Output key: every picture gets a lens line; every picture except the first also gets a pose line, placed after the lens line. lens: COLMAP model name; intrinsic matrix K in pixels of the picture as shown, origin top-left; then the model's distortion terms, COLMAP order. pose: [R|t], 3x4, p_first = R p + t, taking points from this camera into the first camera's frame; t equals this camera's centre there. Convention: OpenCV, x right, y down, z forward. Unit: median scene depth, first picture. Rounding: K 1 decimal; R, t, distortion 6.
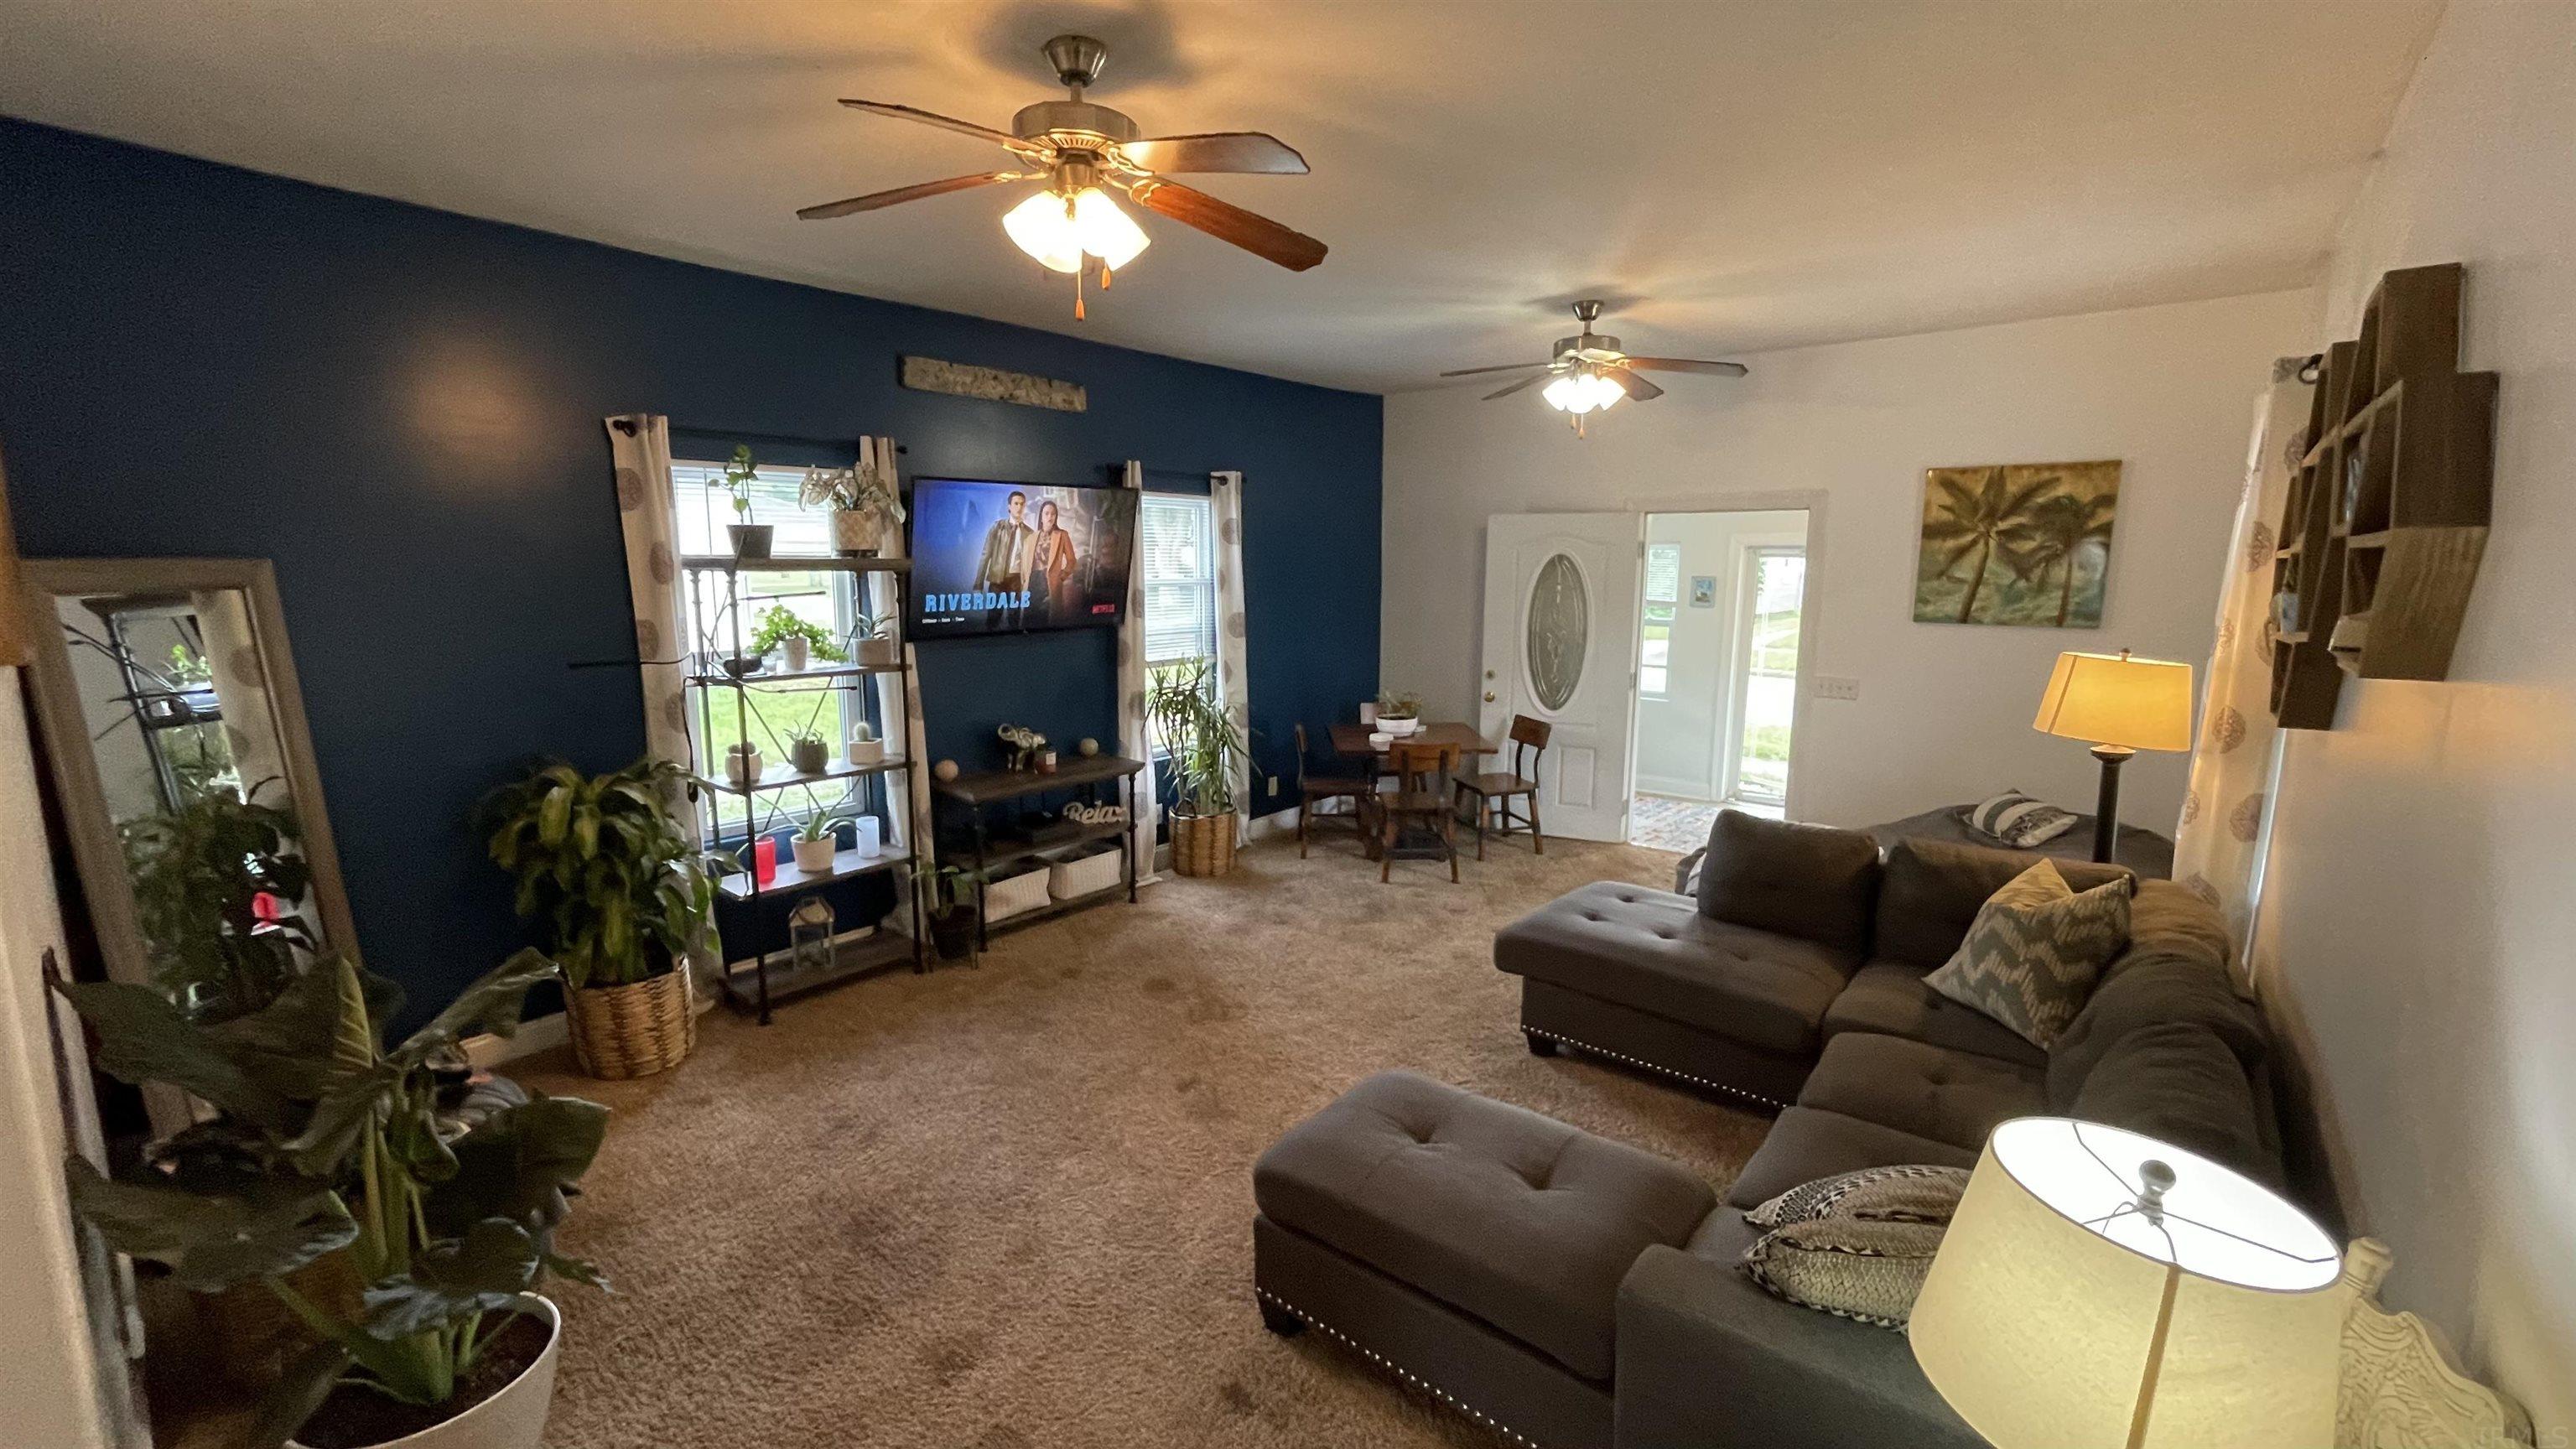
lens RADIAL K [[1038.8, 0, 1280.9], [0, 1038.8, 722.7], [0, 0, 1]] dist [-0.002812, -0.000358]
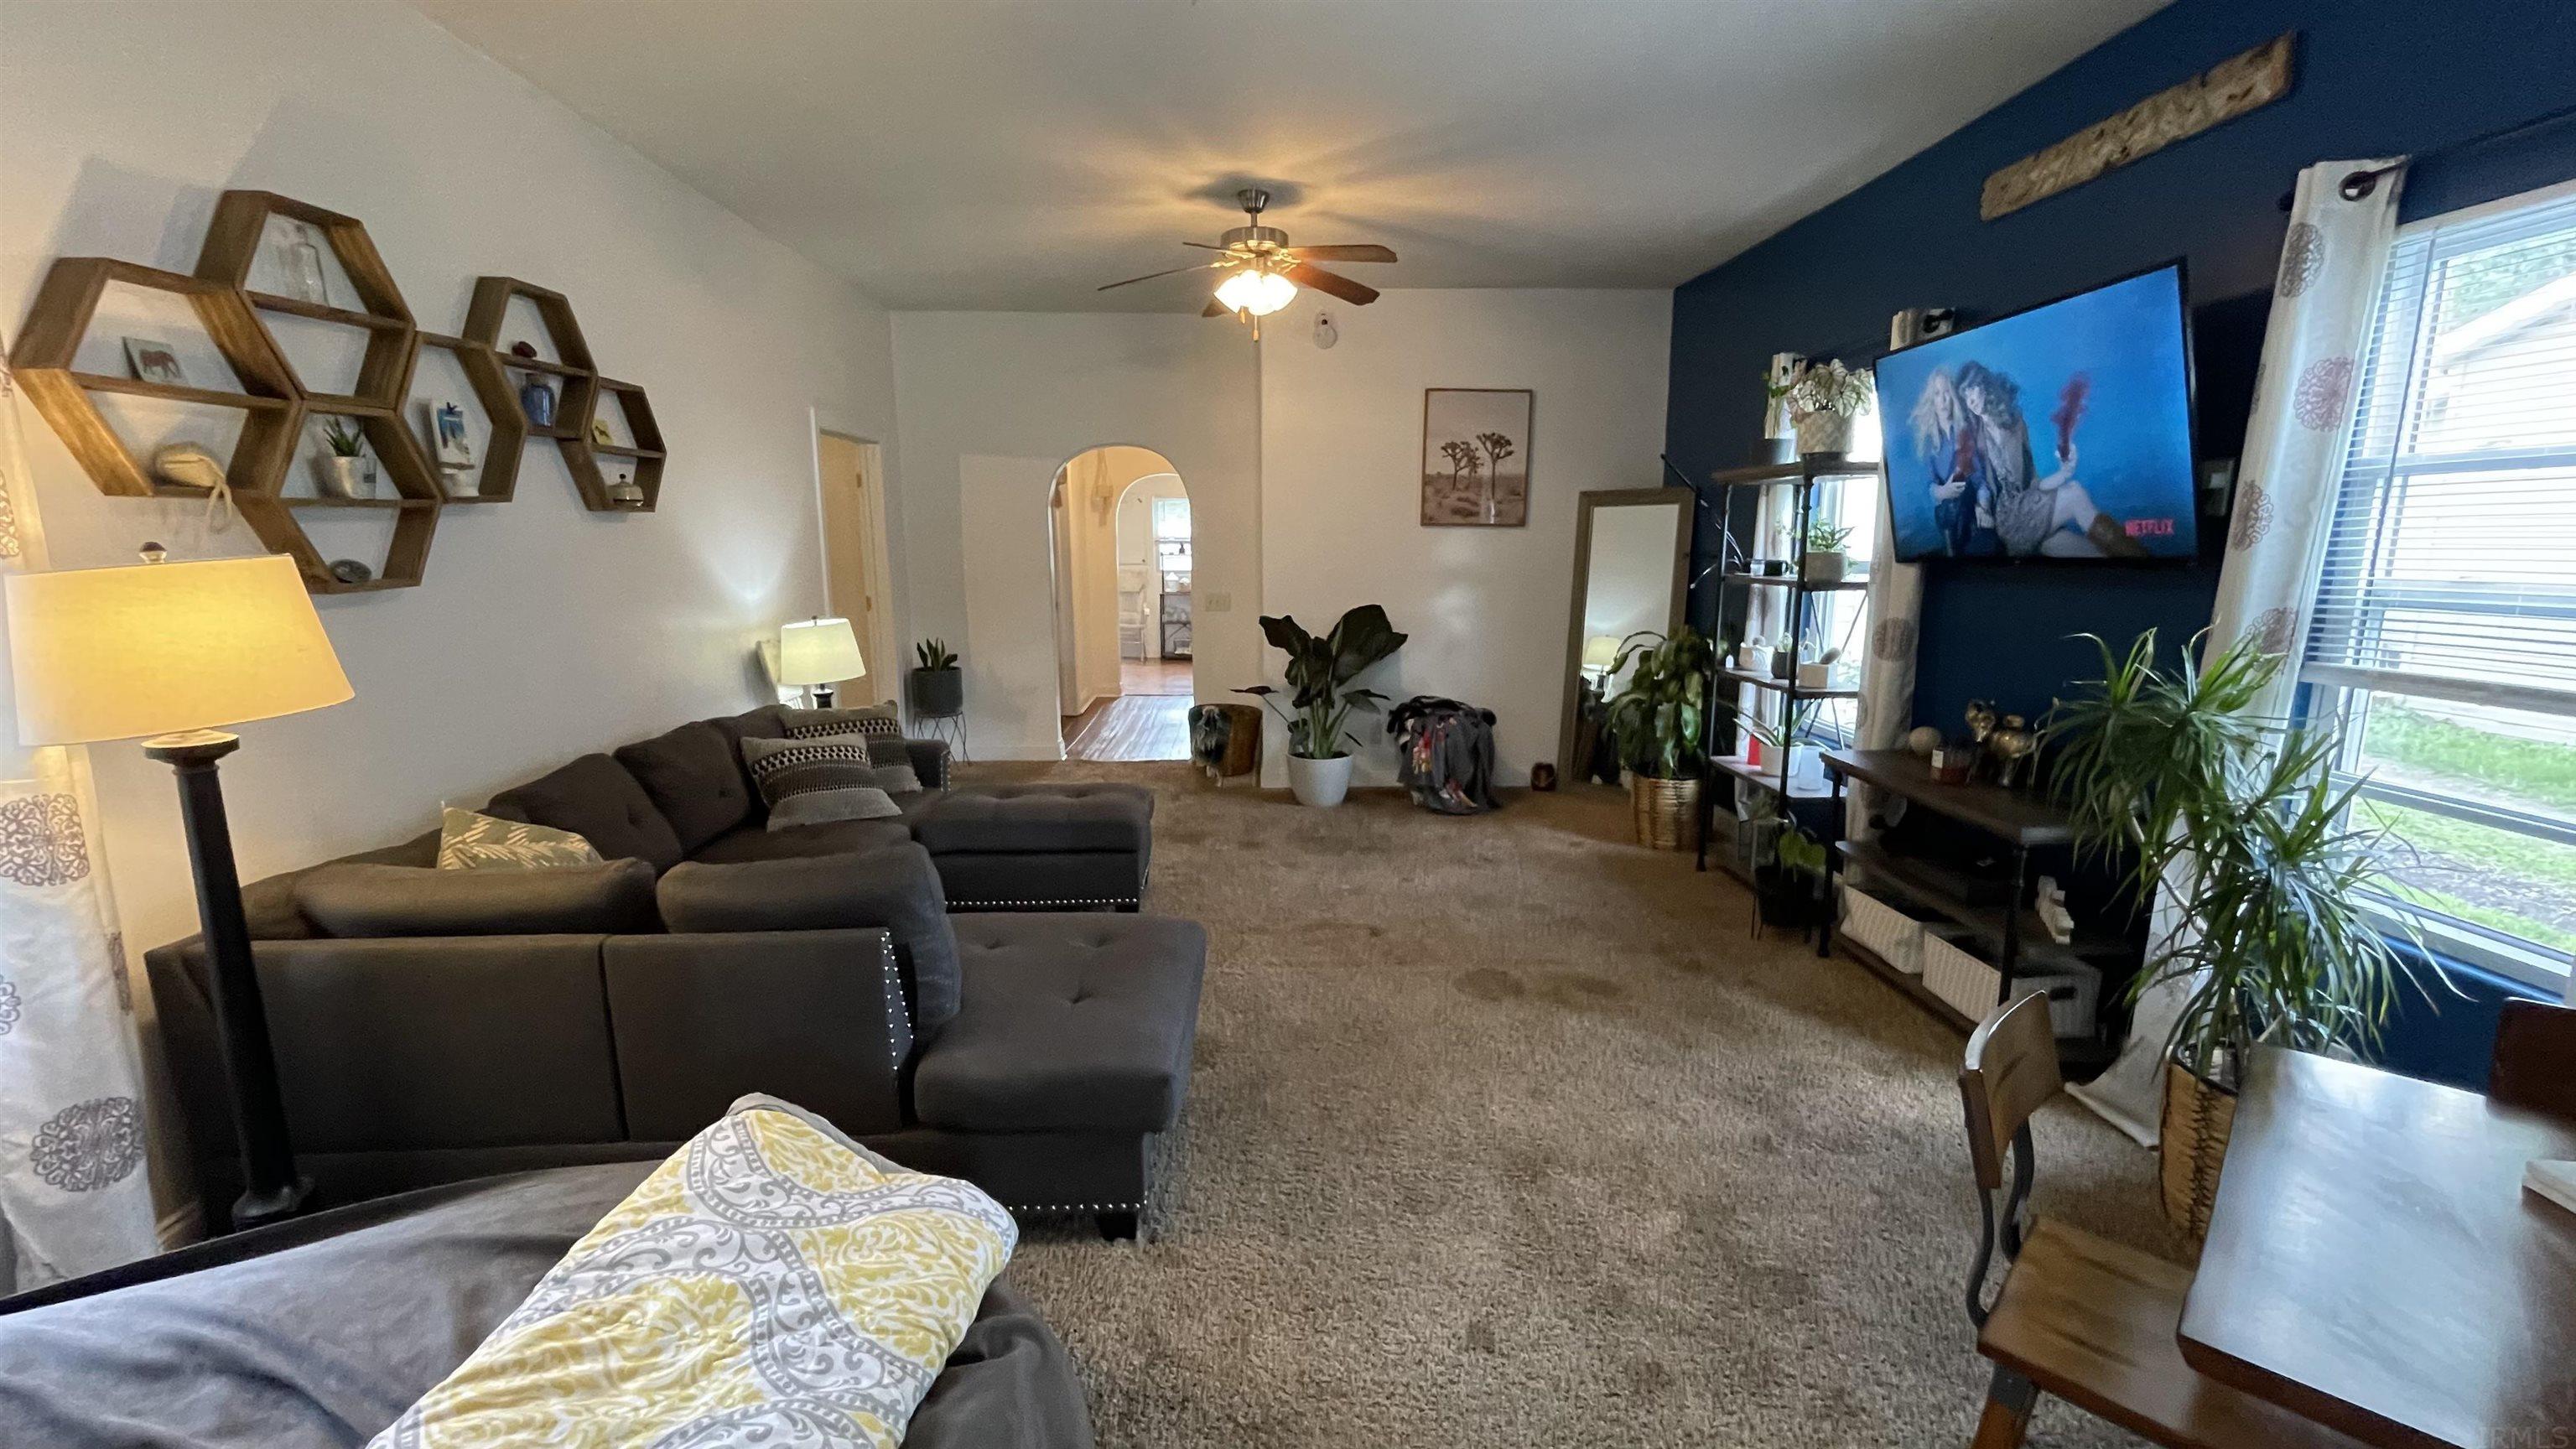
lens RADIAL K [[1038.8, 0, 1278.6], [0, 1038.8, 726.6], [0, 0, 1]] dist [-0.002812, -0.000358]
pose [[-0.741108, 0.119218, -0.660716, 0.501493], [-0.103107, 0.952224, 0.287469, -0.126684], [0.663421, 0.281170, -0.693409, 1.166283]]
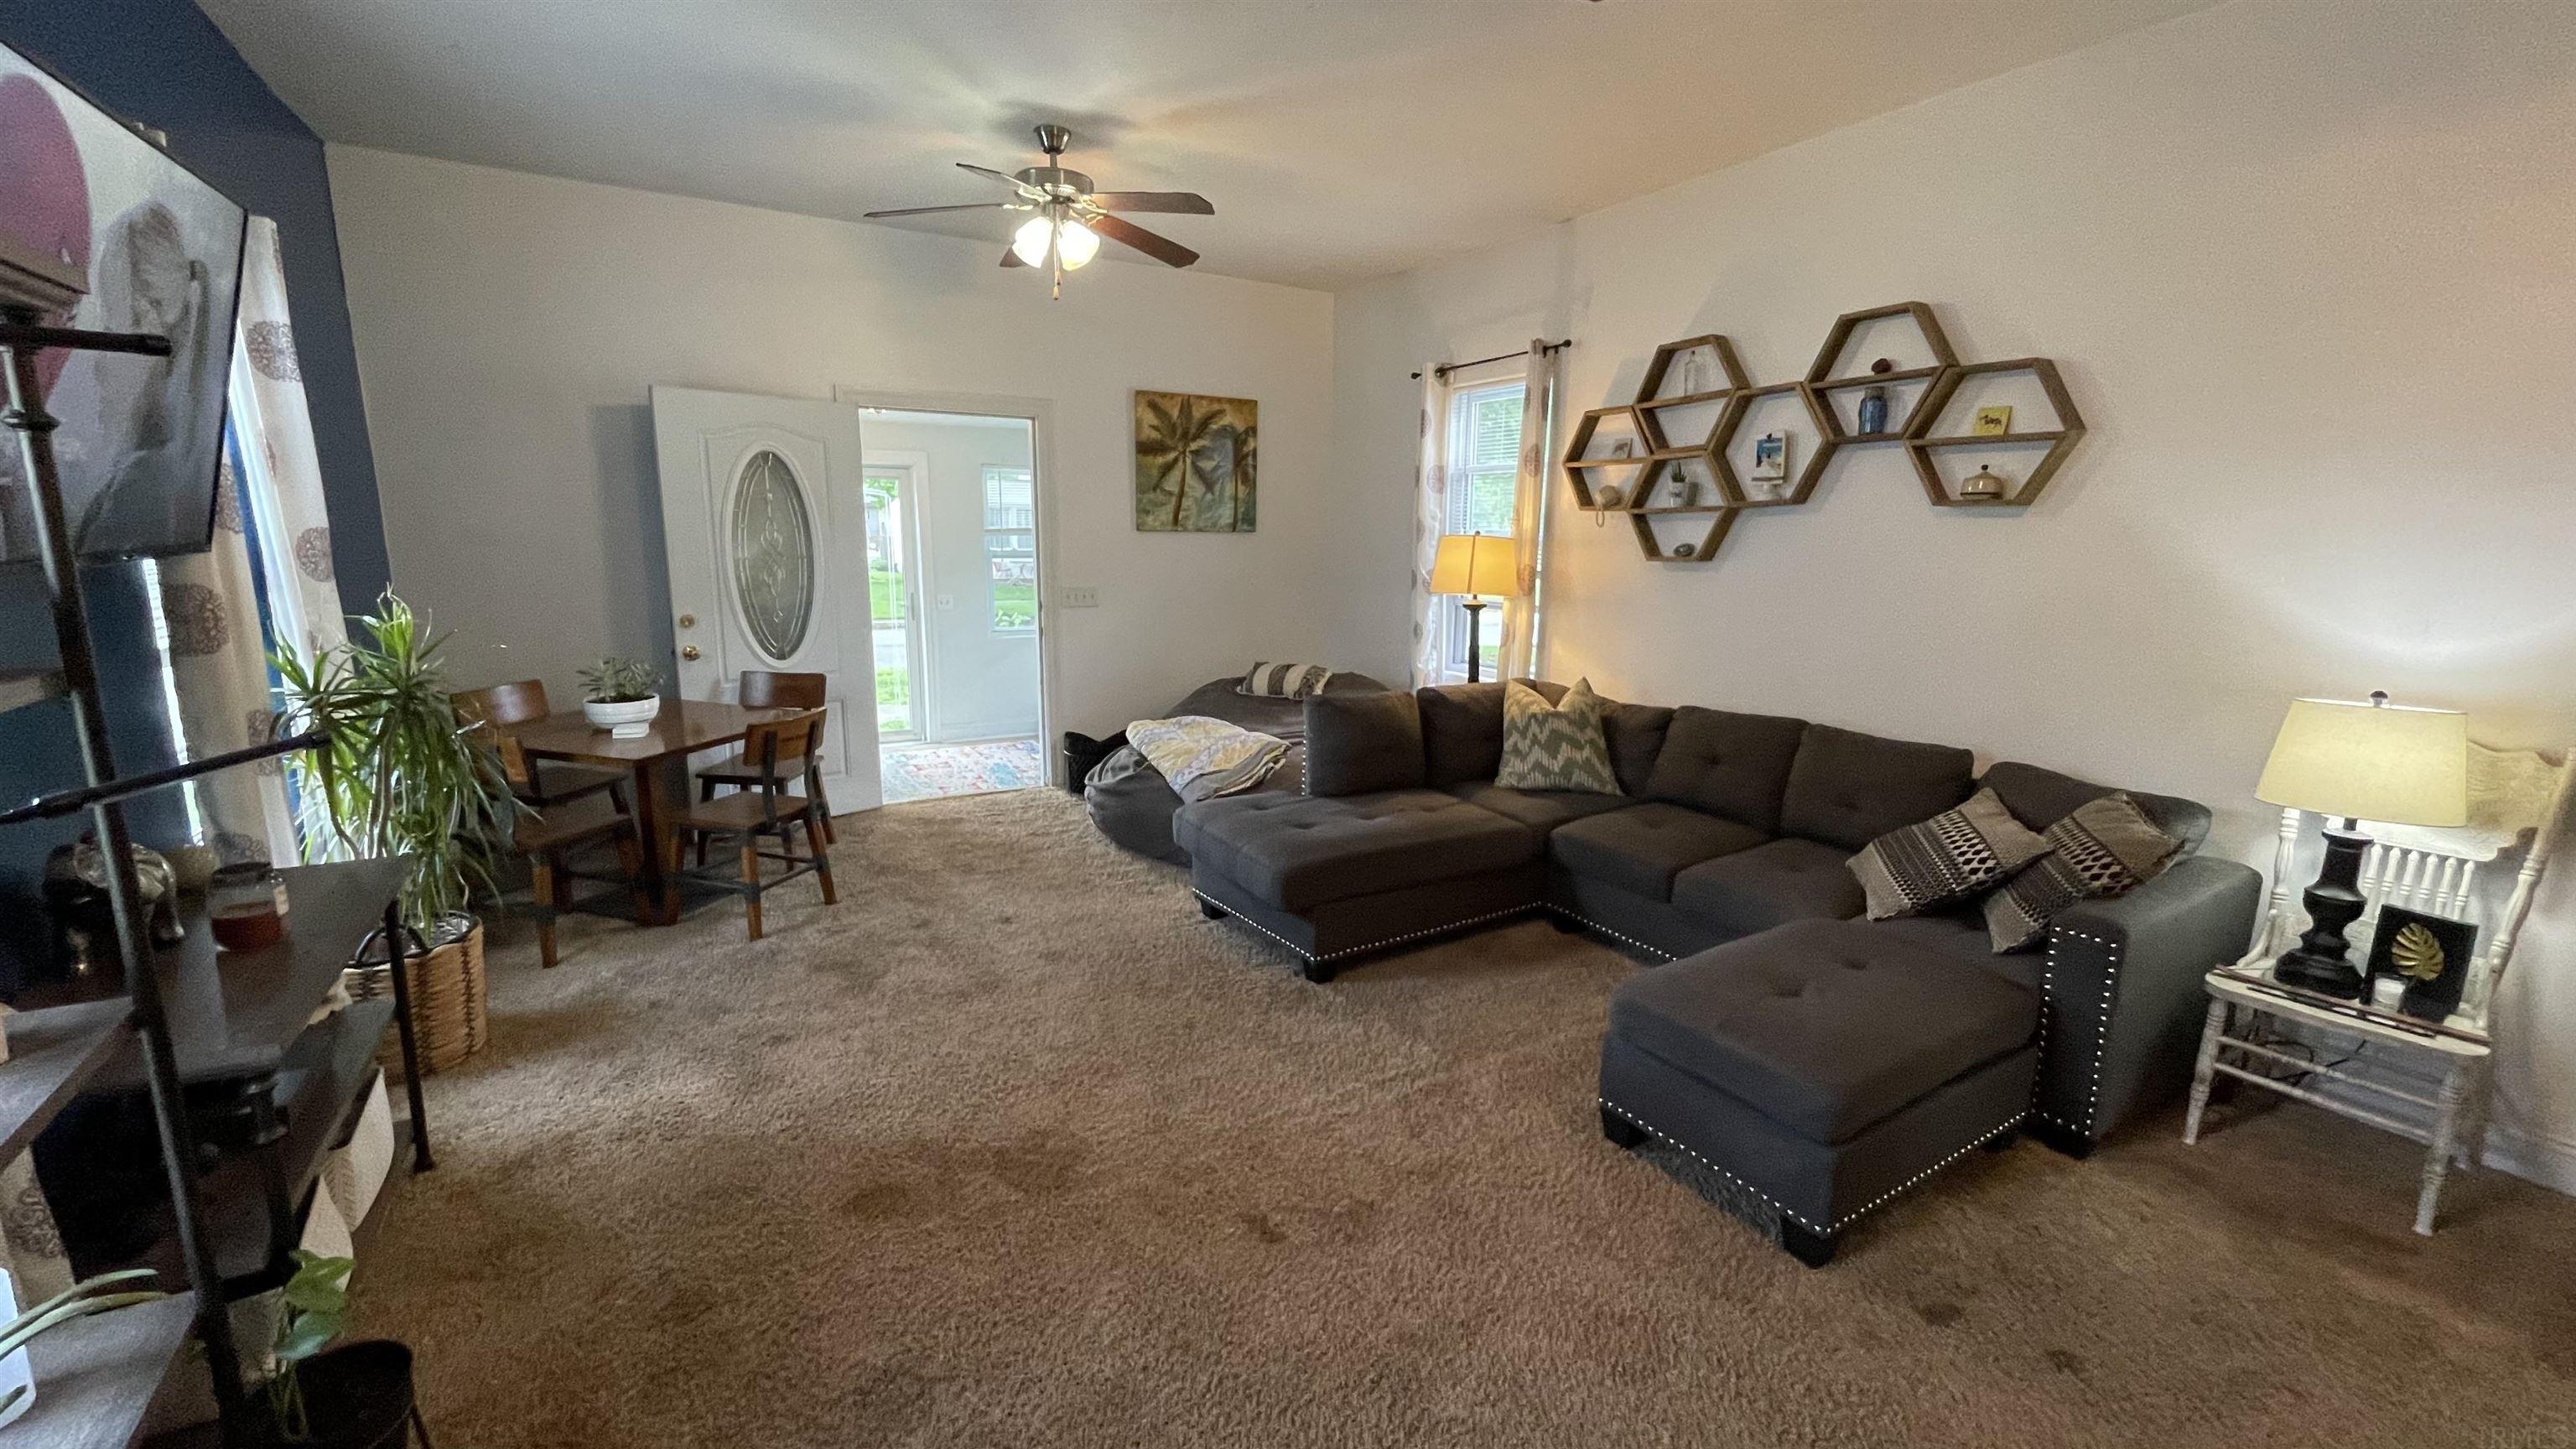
lens RADIAL K [[1038.8, 0, 1270.8], [0, 1038.8, 733.2], [0, 0, 1]] dist [-0.002812, -0.000358]
pose [[0.322801, -0.183294, 0.928549, -0.440653], [0.133352, 0.980090, 0.147110, -0.030793], [-0.937026, 0.076337, 0.340816, 0.533387]]
